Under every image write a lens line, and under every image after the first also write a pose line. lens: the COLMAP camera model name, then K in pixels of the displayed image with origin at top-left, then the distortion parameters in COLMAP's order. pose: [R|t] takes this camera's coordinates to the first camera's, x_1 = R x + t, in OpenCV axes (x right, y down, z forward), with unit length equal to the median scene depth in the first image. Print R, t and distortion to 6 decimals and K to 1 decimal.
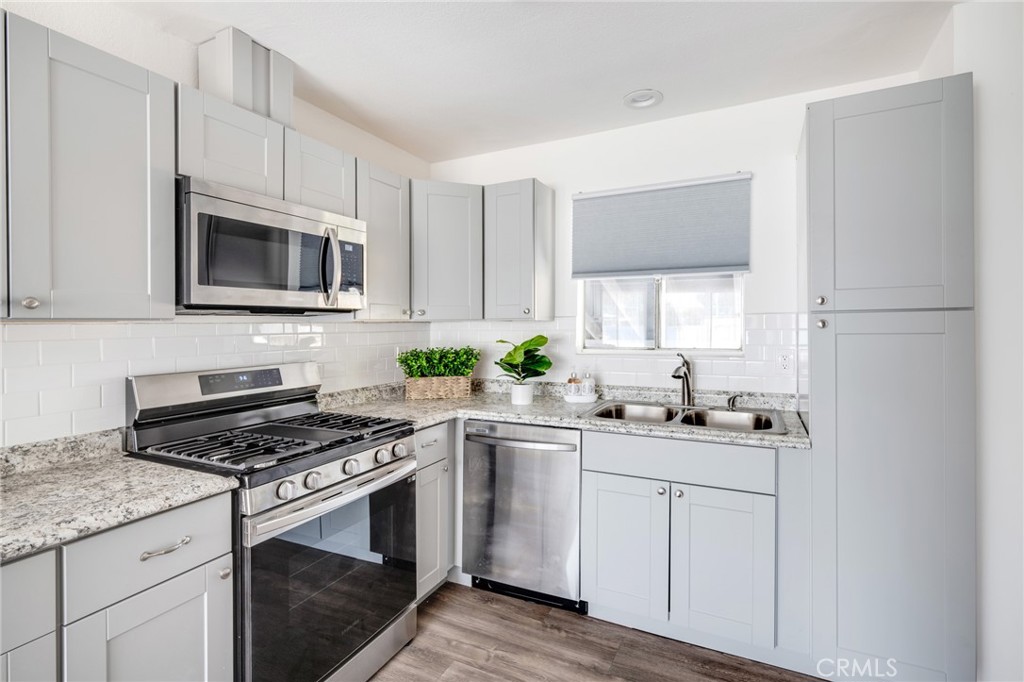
lens RADIAL K [[490.0, 0, 488.7], [0, 490.0, 327.3], [0, 0, 1]] dist [-0.000615, 0.000737]
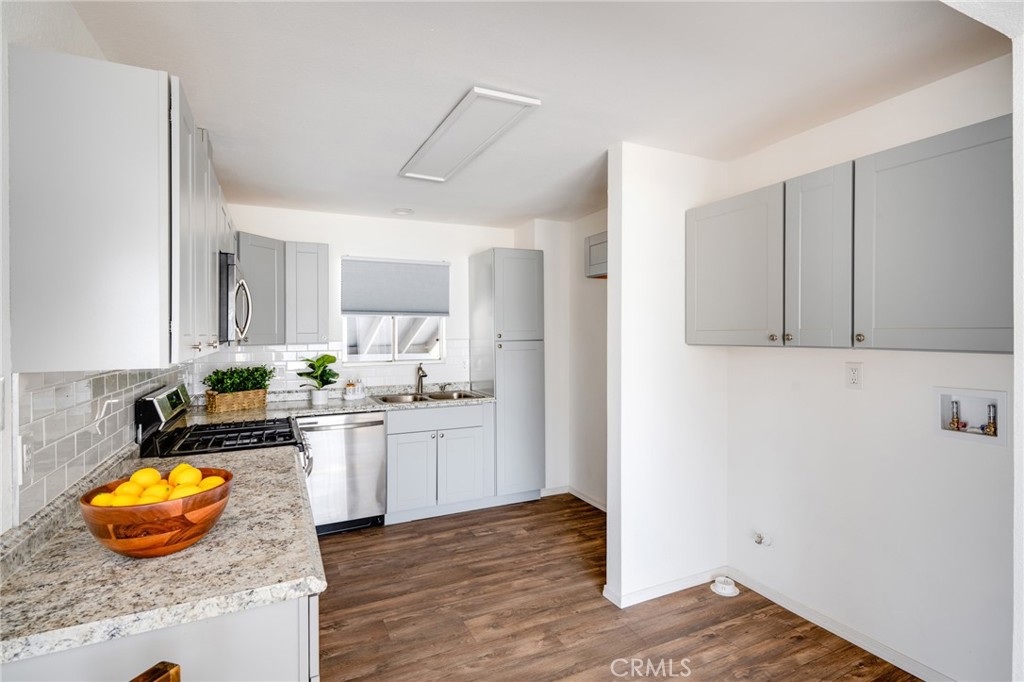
lens RADIAL K [[490.0, 0, 512.0], [0, 490.0, 351.0], [0, 0, 1]] dist [-0.000615, 0.000737]
pose [[0.630231, -0.023685, 0.776046, -0.790247], [0.006980, 0.999667, 0.024841, -0.031090], [-0.776376, -0.010239, 0.630186, -0.359646]]
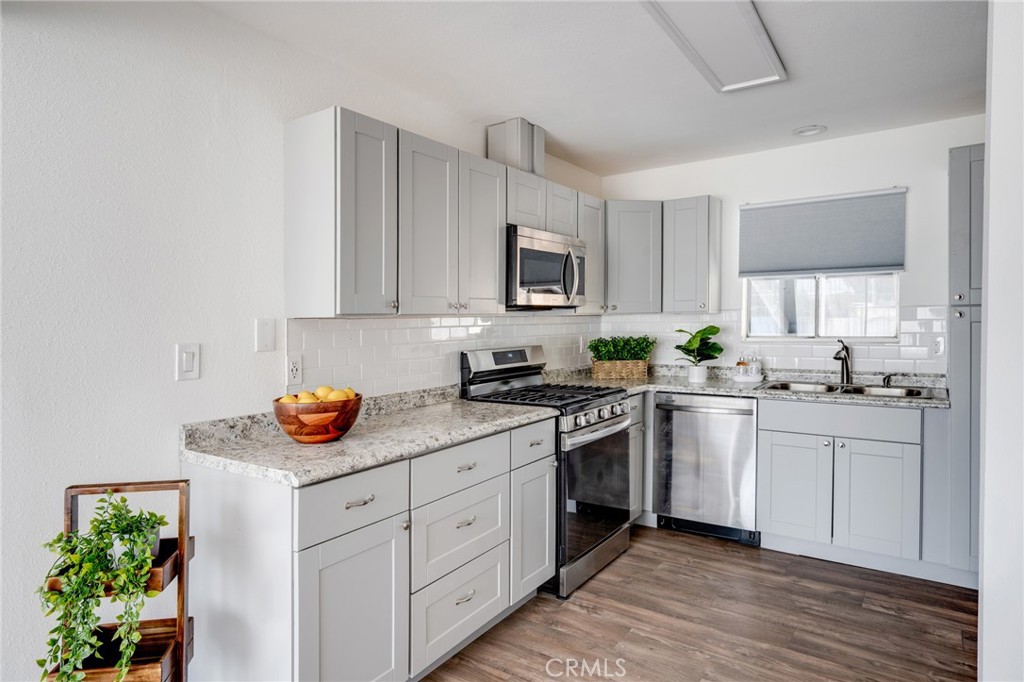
lens RADIAL K [[571.5, 0, 489.9], [0, 571.5, 332.1], [0, 0, 1]] dist [0.001691, -0.001227]
pose [[0.988059, -0.001592, -0.154065, -0.260270], [0.004538, 0.999813, 0.018773, 0.004027], [0.154006, -0.019248, 0.987882, -0.556373]]
